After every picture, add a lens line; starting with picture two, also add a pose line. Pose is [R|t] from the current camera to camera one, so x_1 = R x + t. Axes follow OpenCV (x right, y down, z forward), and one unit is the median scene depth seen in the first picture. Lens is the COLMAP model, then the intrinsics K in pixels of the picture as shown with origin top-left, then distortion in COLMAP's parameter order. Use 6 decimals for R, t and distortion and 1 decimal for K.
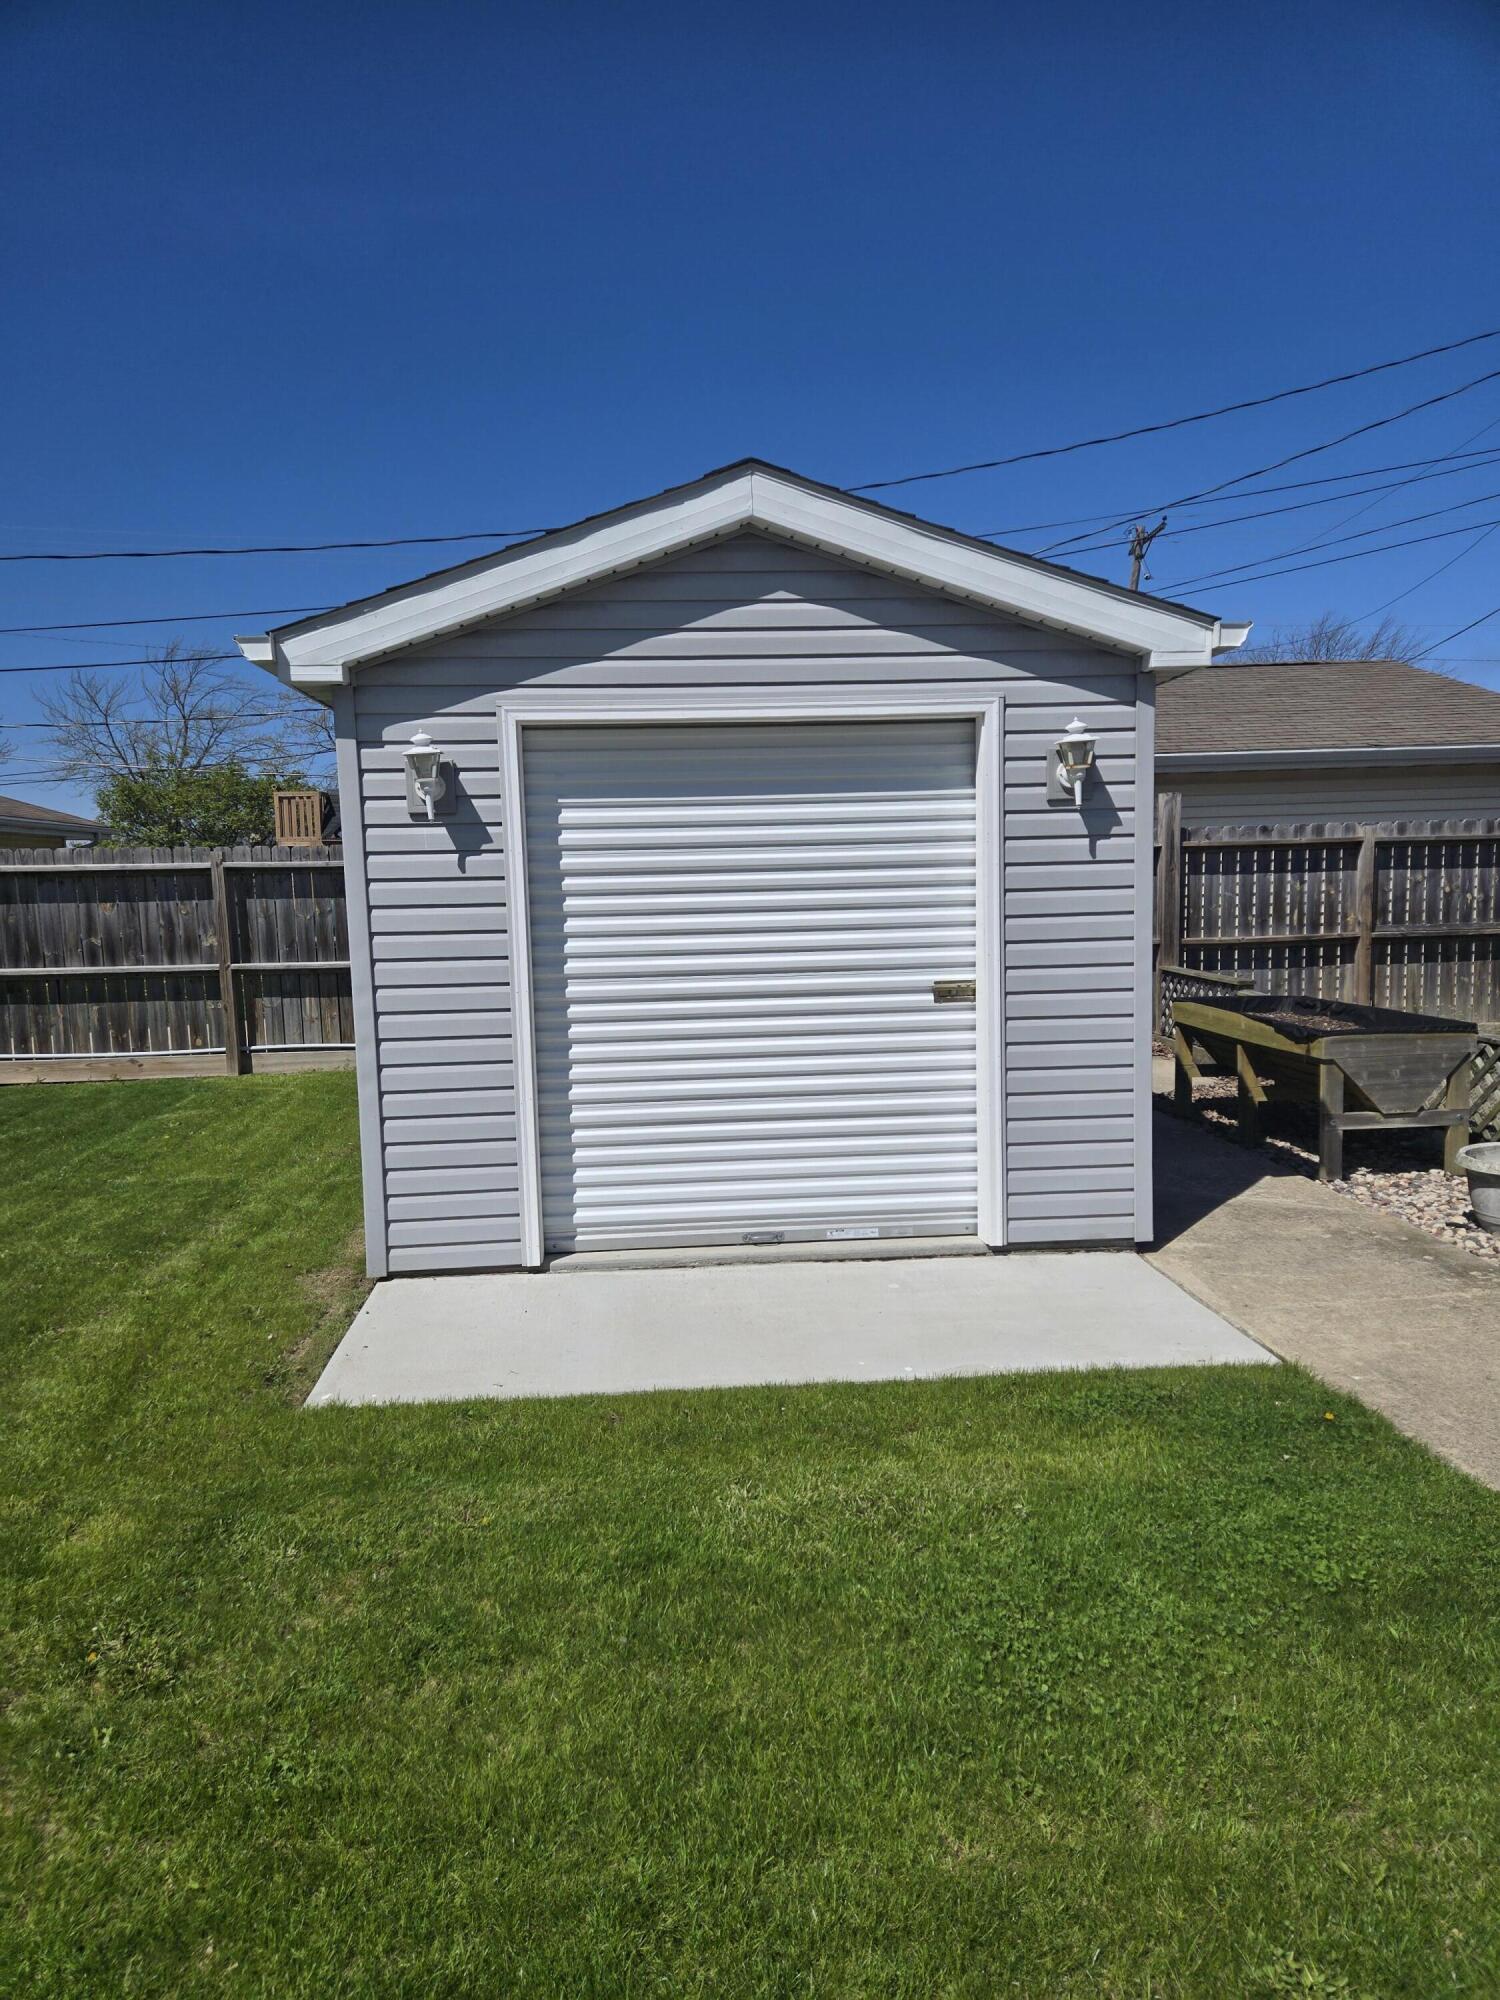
lens RADIAL K [[1332.6, 0, 749.4], [0, 1332.6, 1011.1], [0, 0, 1]] dist [0.056456, -0.025402]
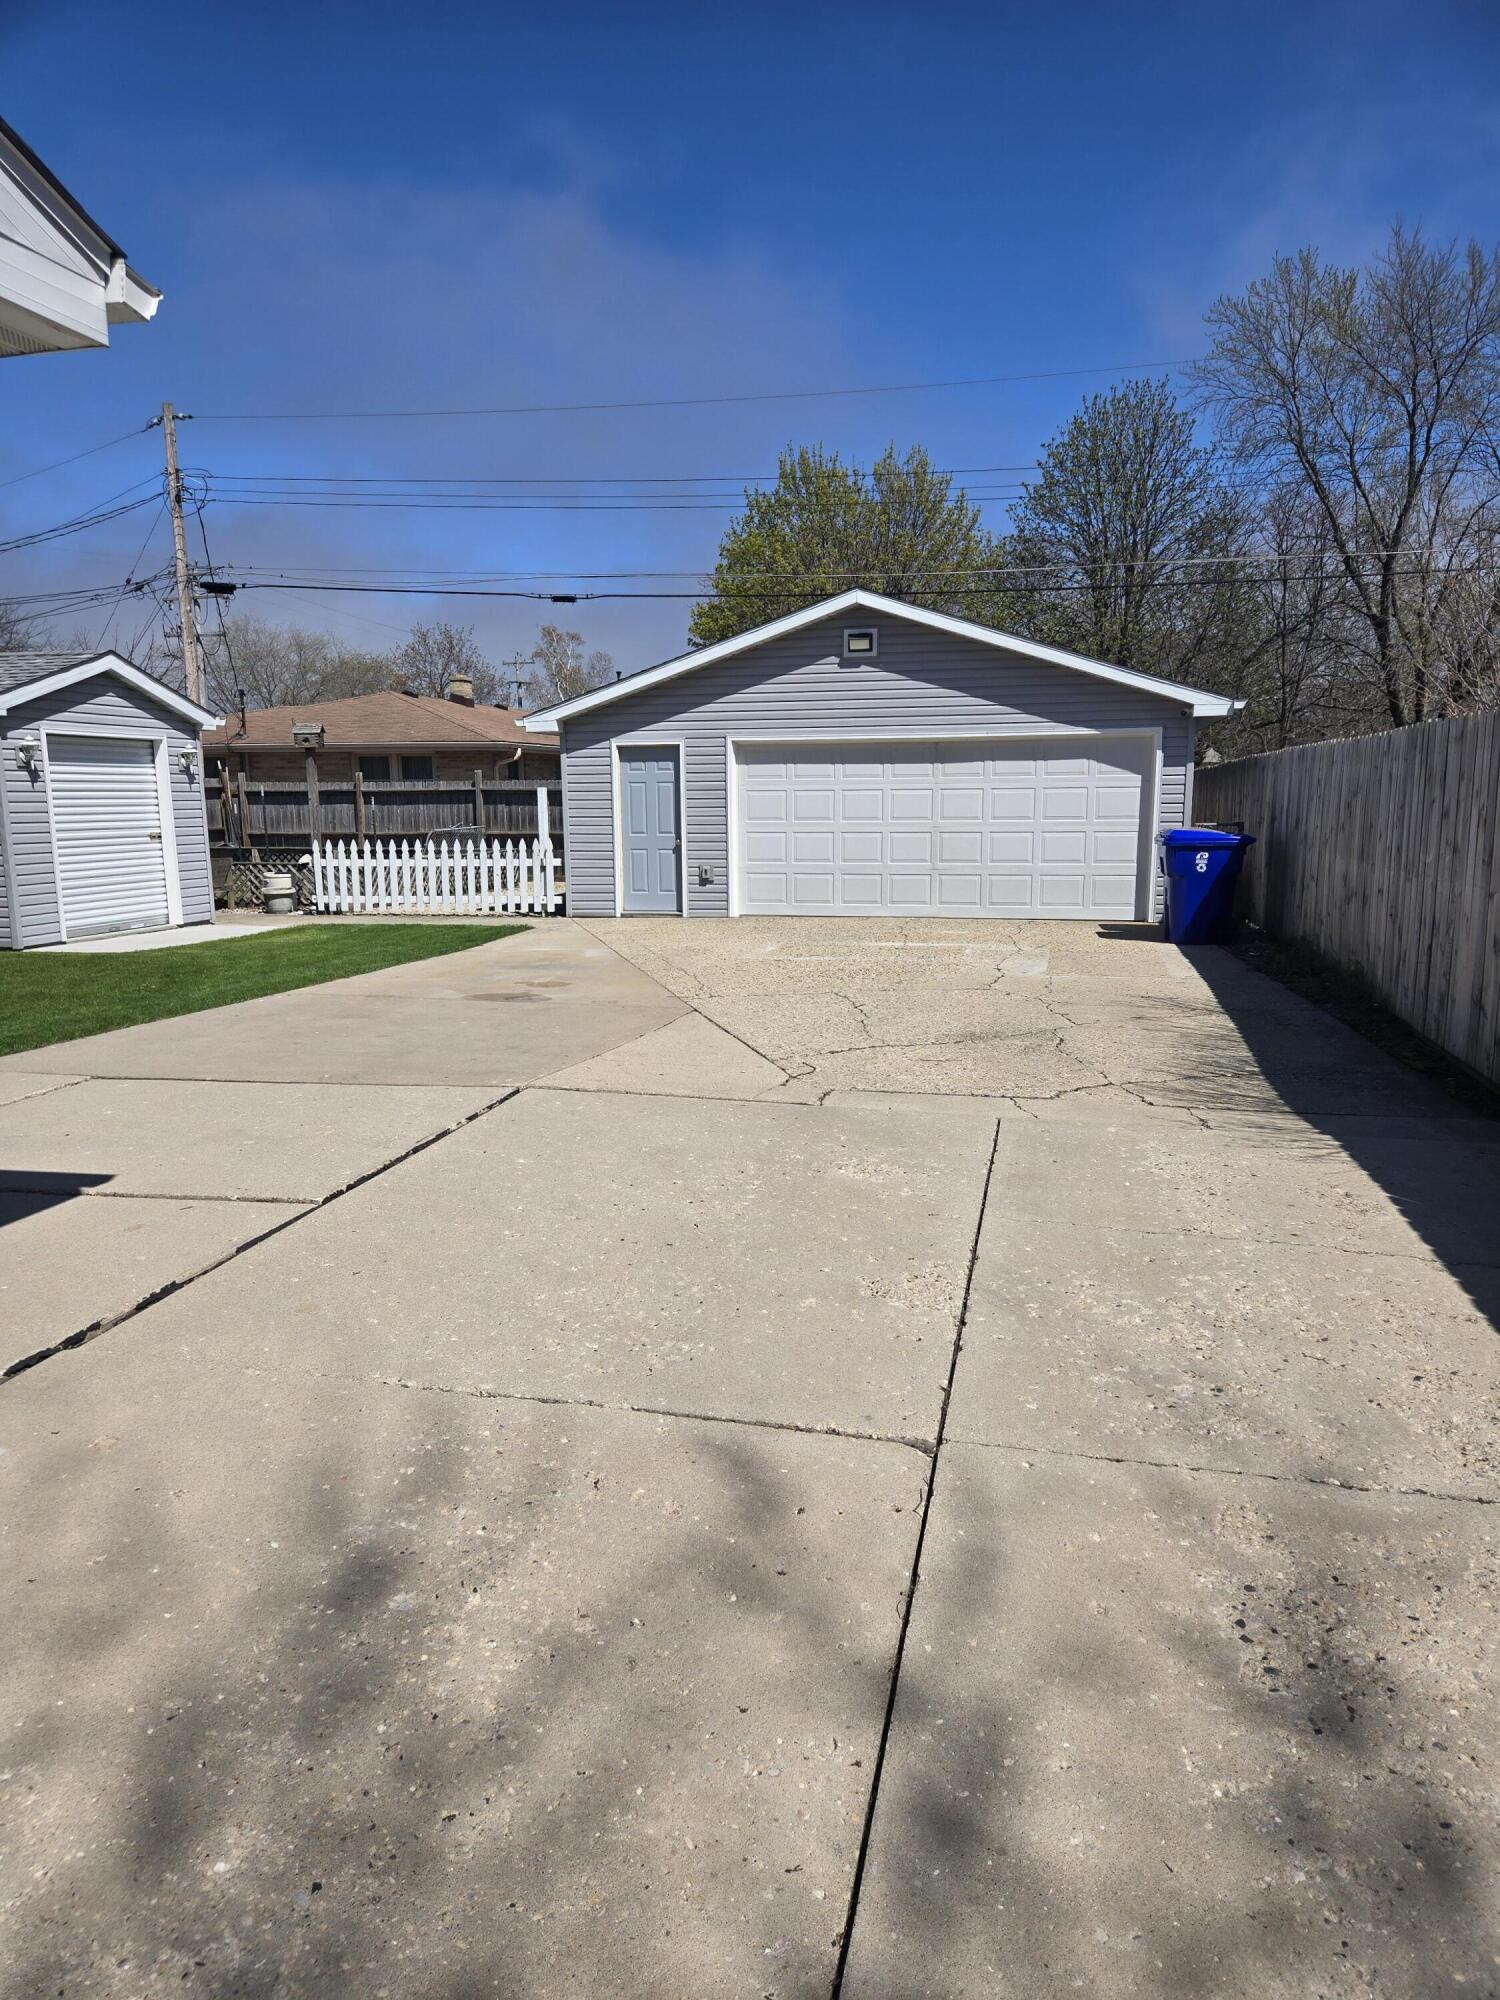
lens RADIAL K [[1332.6, 0, 749.8], [0, 1332.6, 1006.1], [0, 0, 1]] dist [0.056456, -0.025402]
pose [[0.301529, -0.128609, 0.944744, -2.347427], [0.107952, 0.989095, 0.100192, 0.202925], [-0.947326, 0.071776, 0.312124, -1.129274]]
